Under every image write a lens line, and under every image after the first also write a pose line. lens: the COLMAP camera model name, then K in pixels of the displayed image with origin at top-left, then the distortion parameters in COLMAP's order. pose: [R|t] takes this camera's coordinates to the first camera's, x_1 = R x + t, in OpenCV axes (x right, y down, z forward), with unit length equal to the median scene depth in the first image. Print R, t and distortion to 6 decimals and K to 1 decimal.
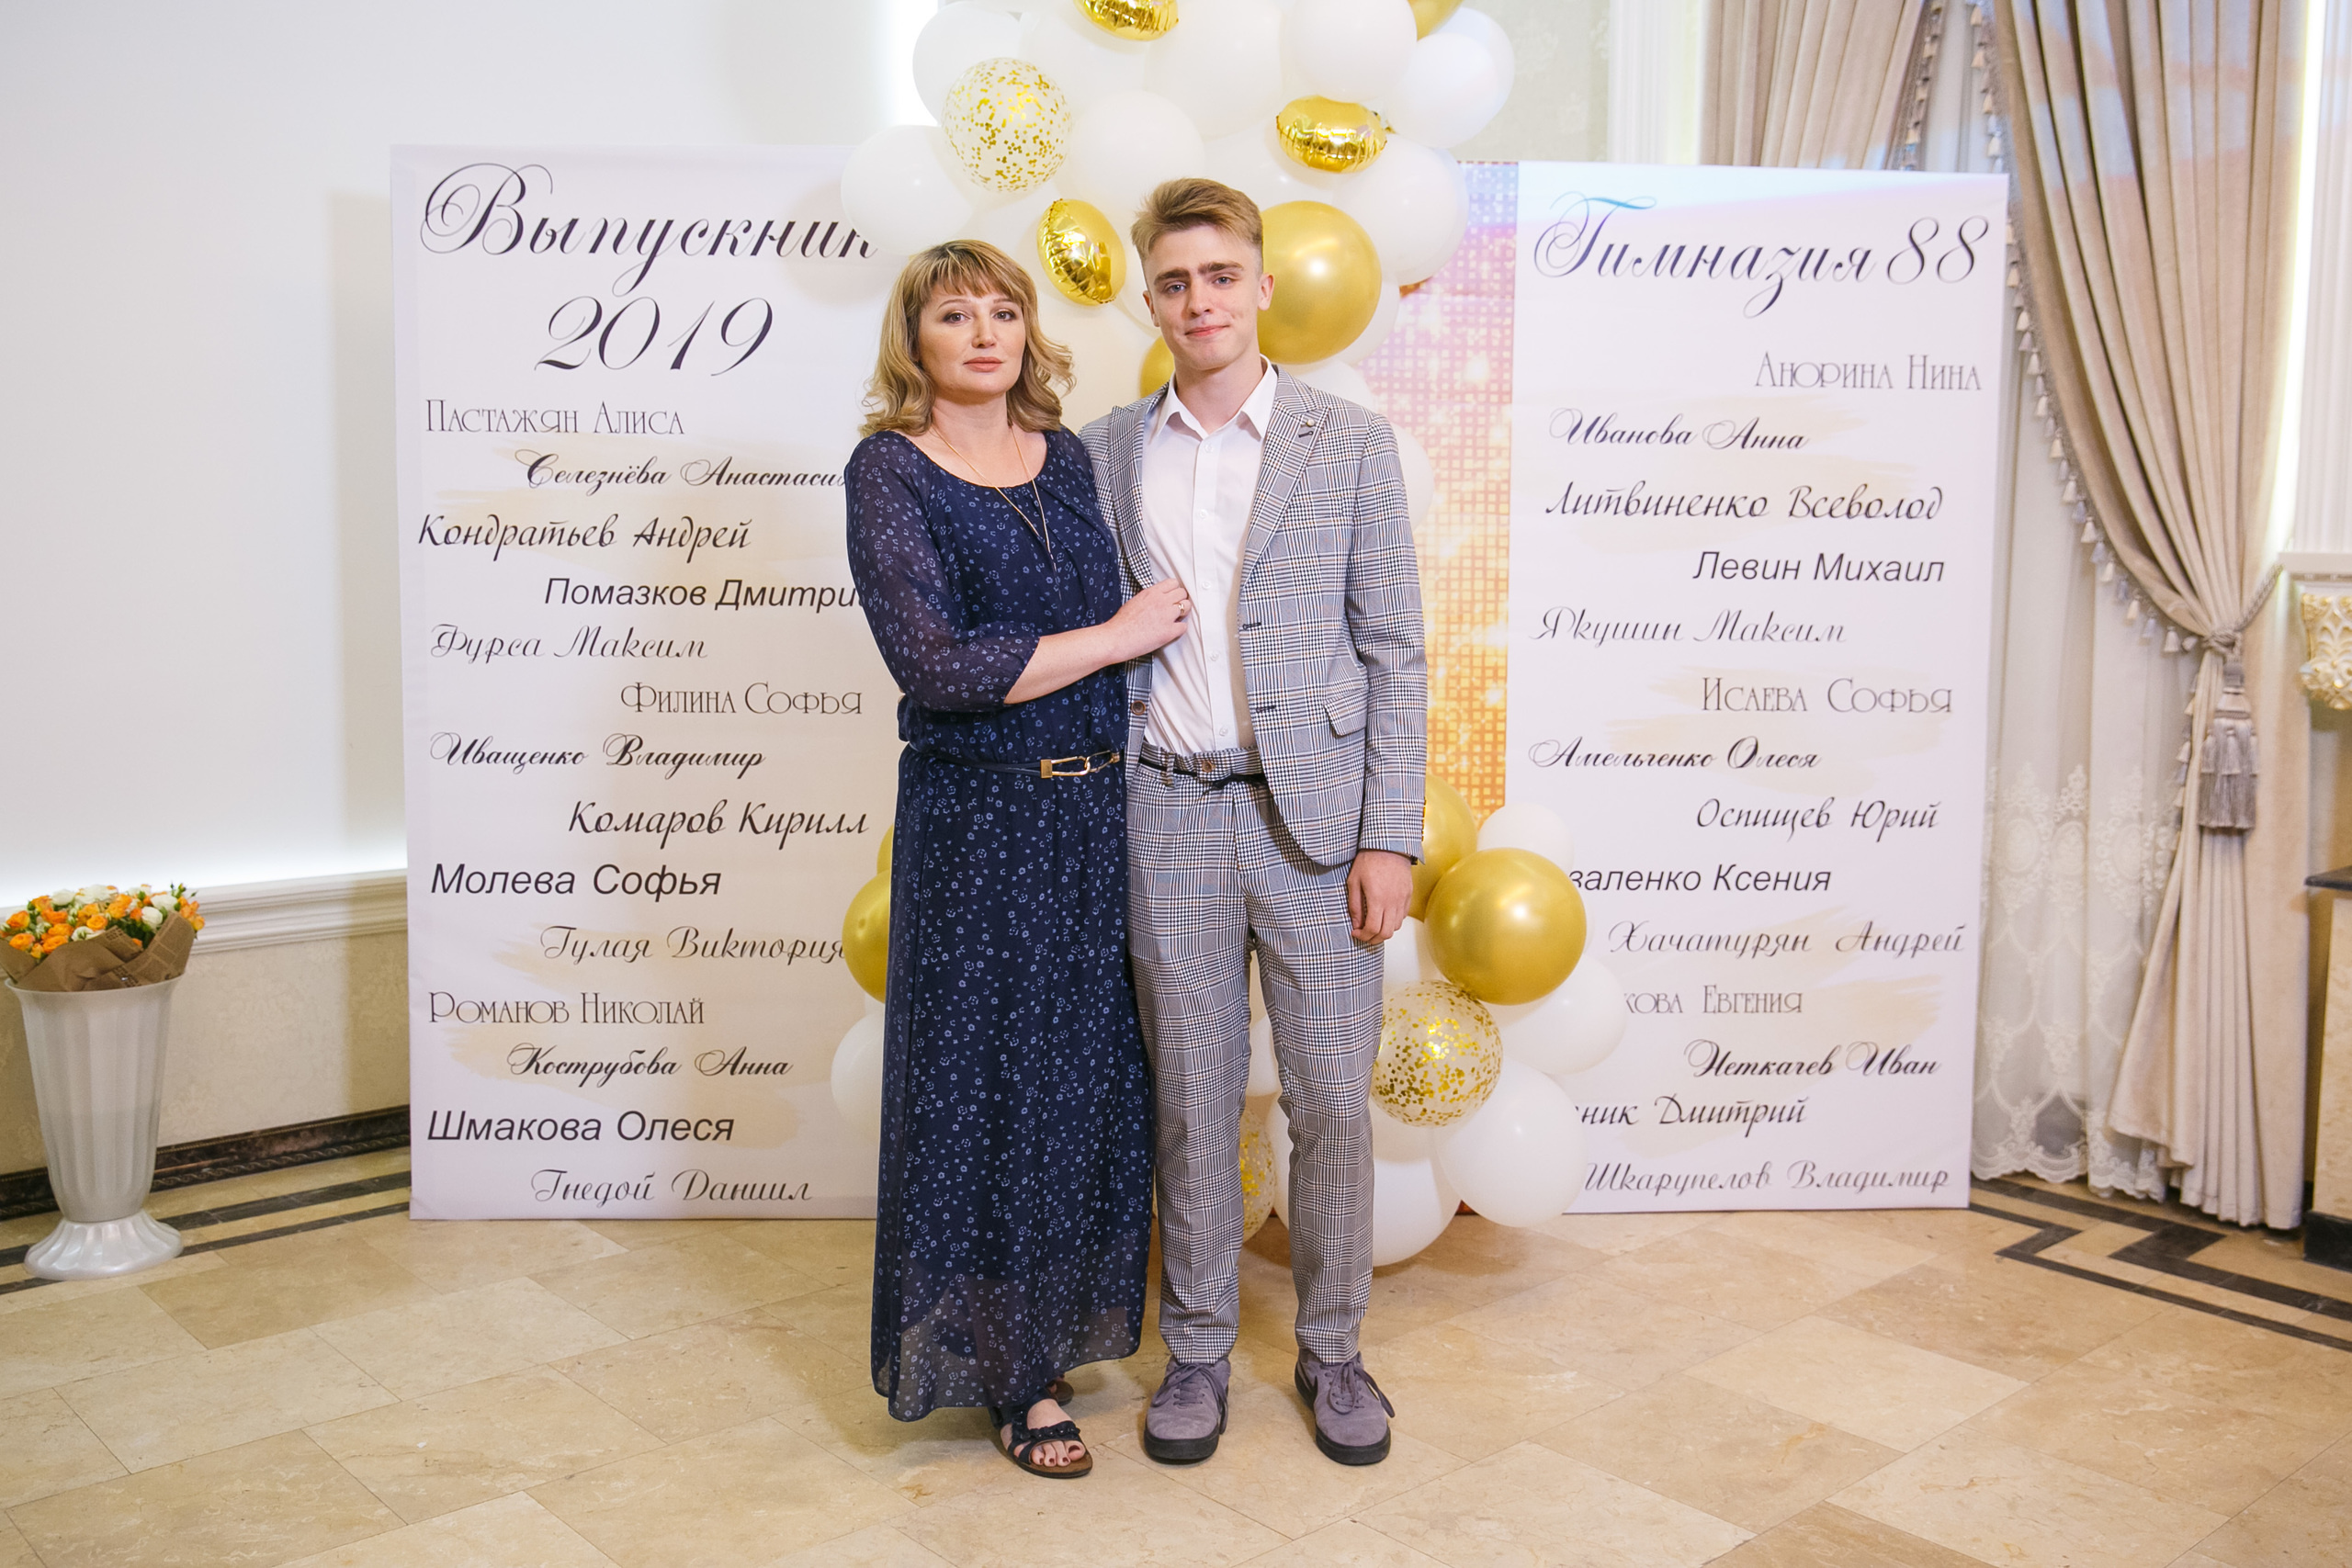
lens RADIAL K [[1984.3, 0, 1173.3], [0, 1984.3, 713.0], [0, 0, 1]] dist [-0.057963, 0.044527]
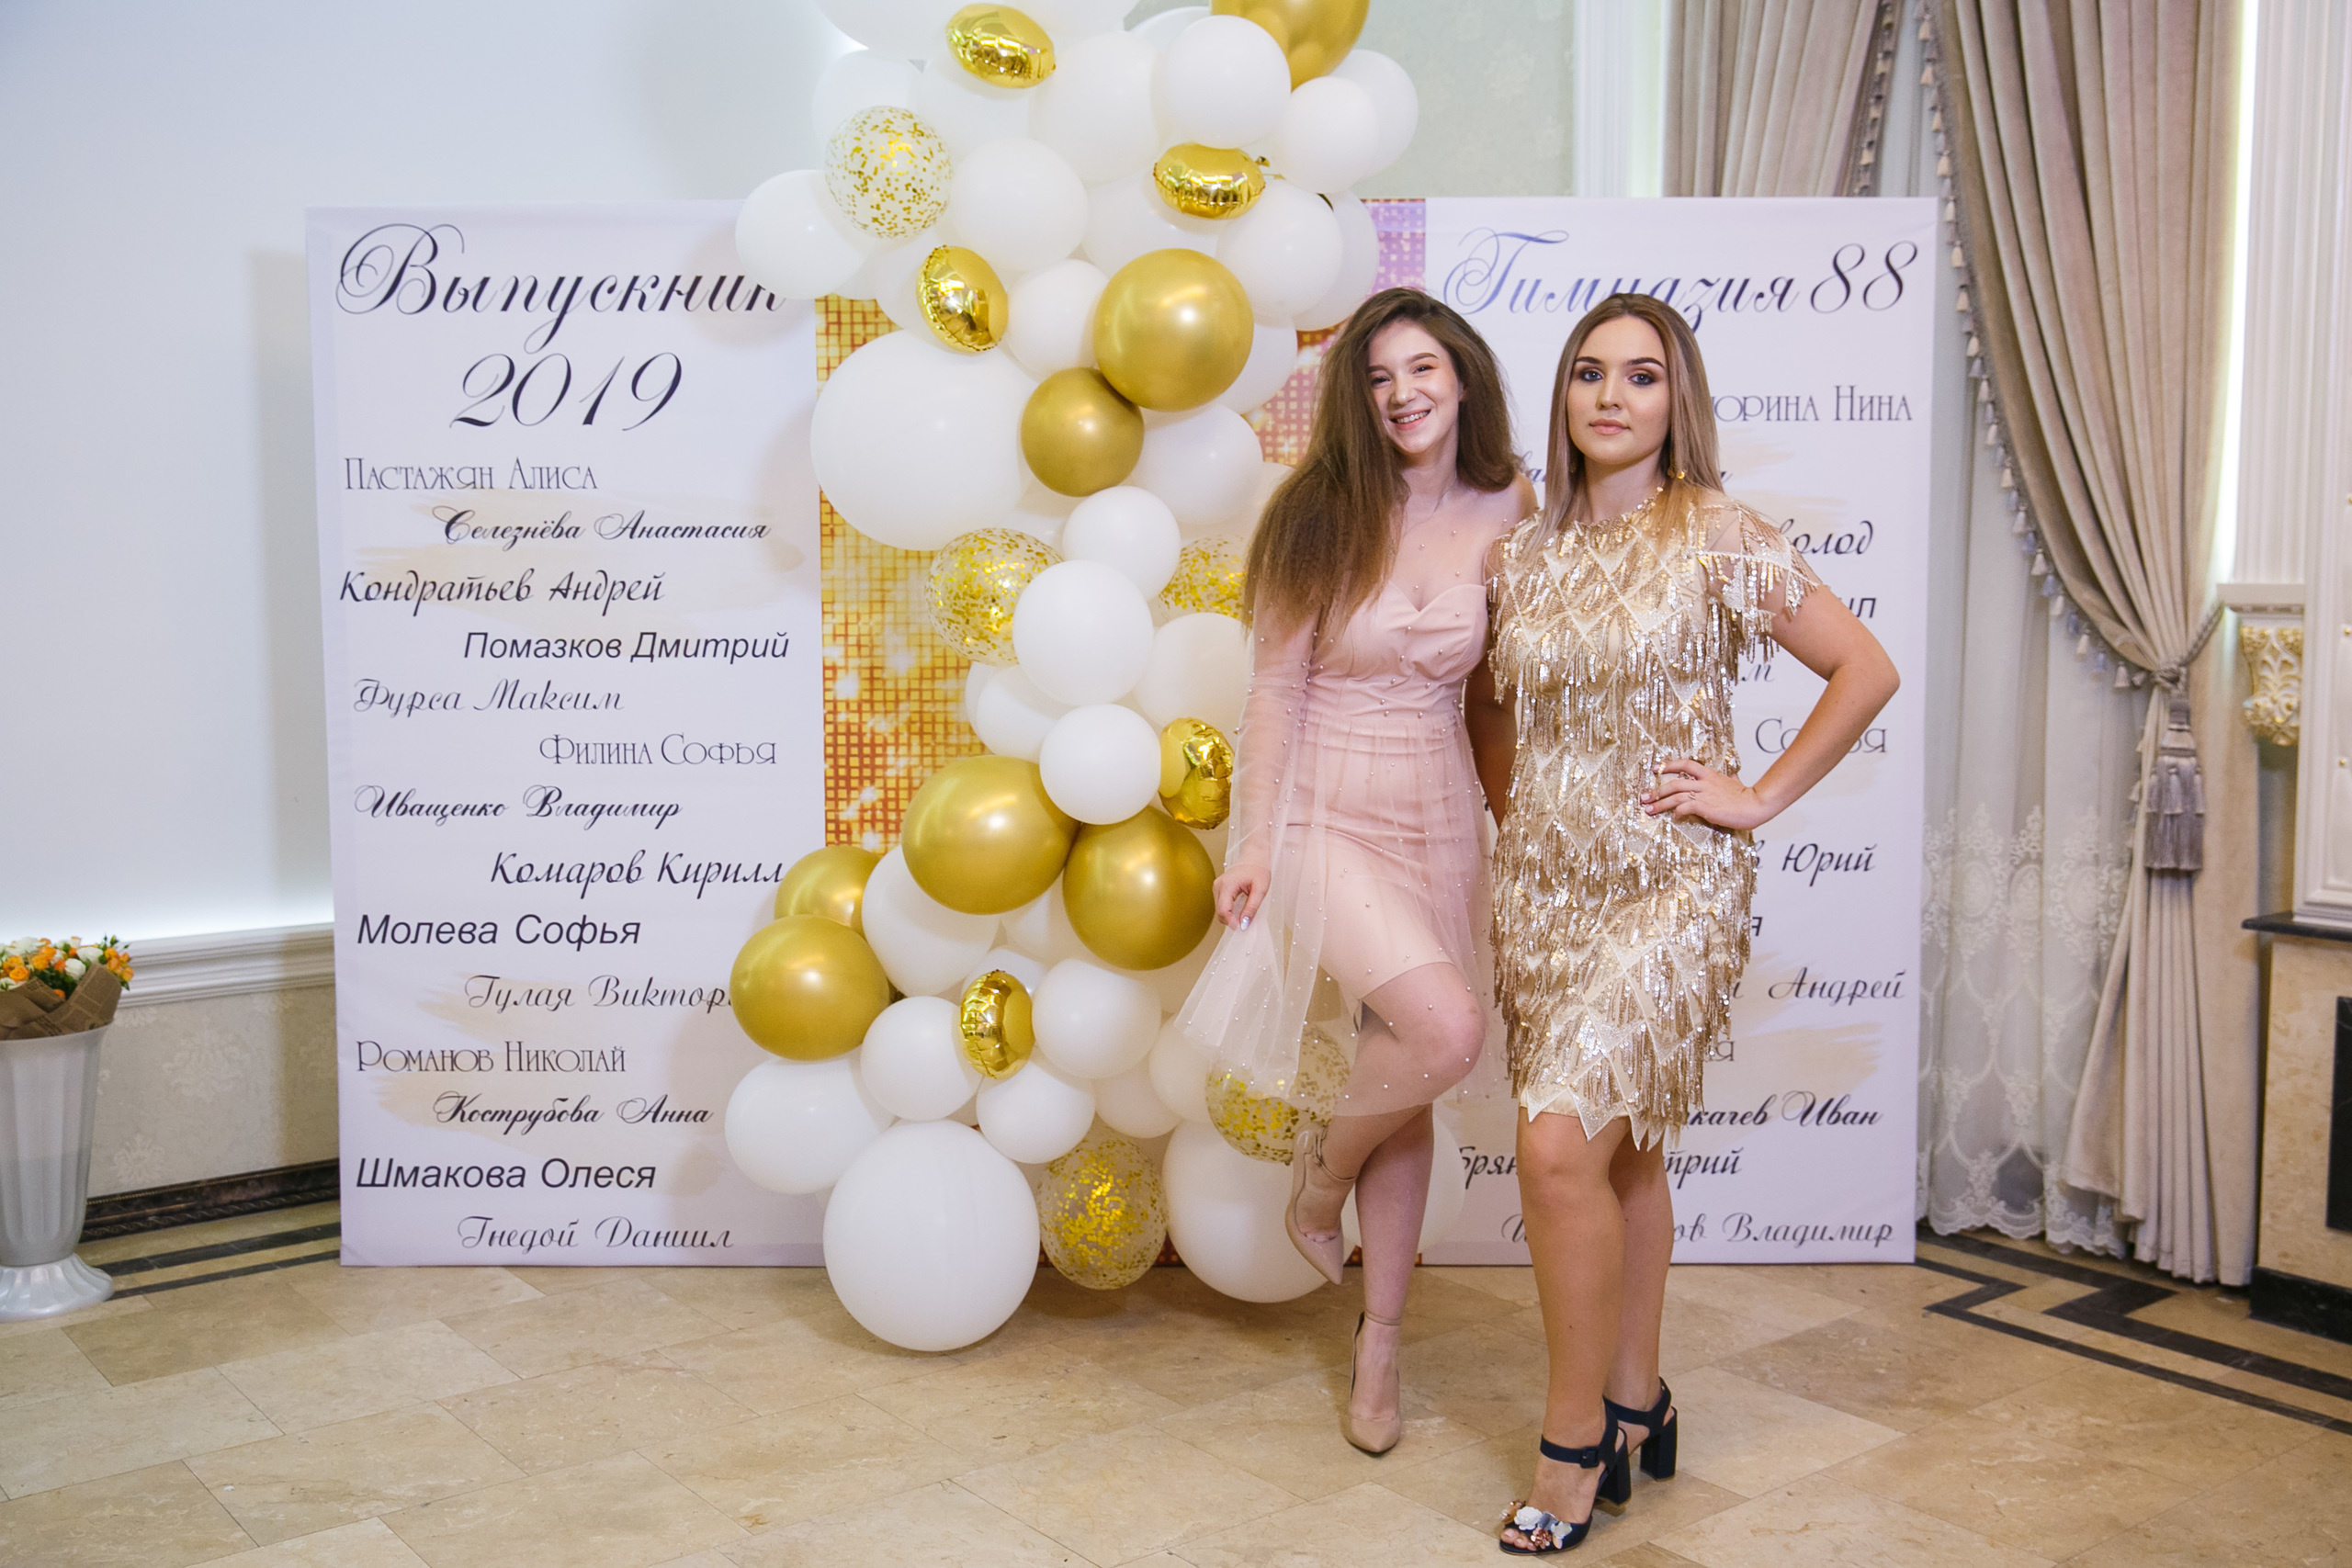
lens RADIAL K [[2101.0, 0, 1184.1], [0, 2101.0, 762.3], [0, 0, 1]] dist [-0.030563, 0.035055]
pose [[0.998472, -0.008696, -0.054575, 0.107862], [0.008804, 0.999960, 0.001739, -0.000237], [0.054557, -0.002217, 0.998508, -0.054178]]
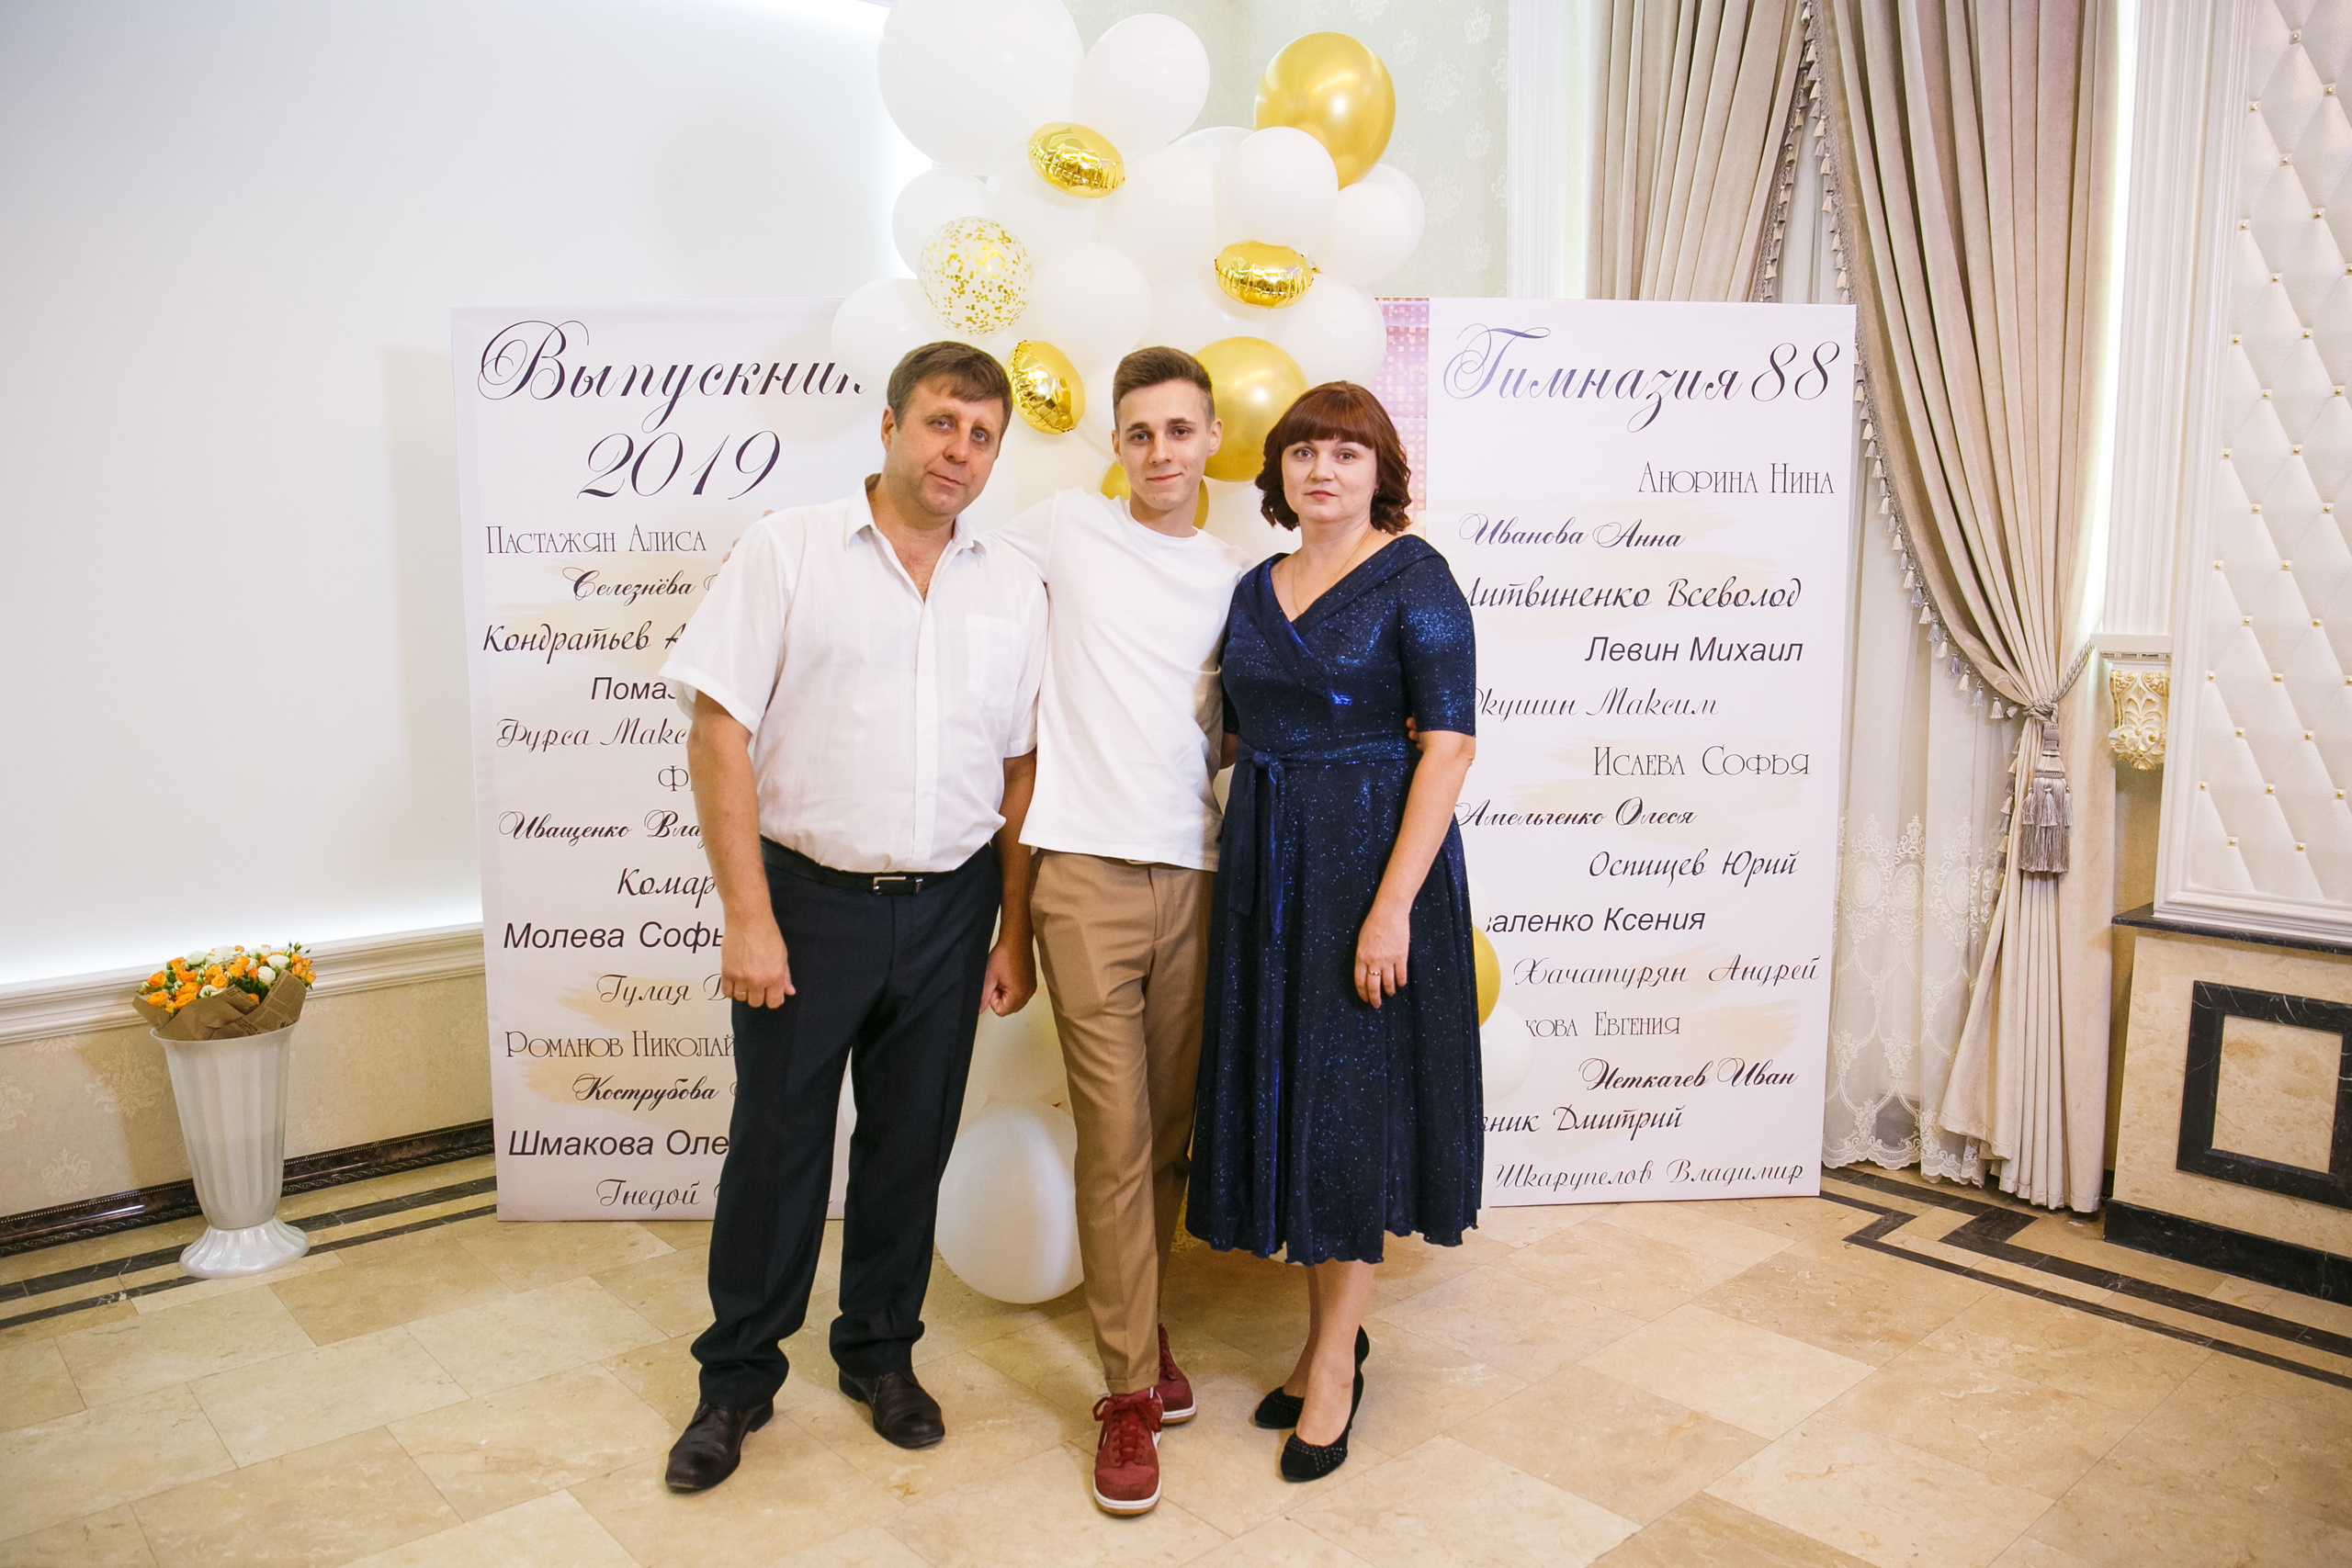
lens RADIAL K [[1592.0, 0, 1130.9], [0, 1592.0, 806.0], [0, 0, 1]] dist [-0.104643, 0.052508]
pose [[0.999684, -0.014024, -0.020842, 0.017306], [0.014853, 0.999083, 0.040169, -0.024863], [0.020260, -0.040466, 0.998976, 0.077428]]
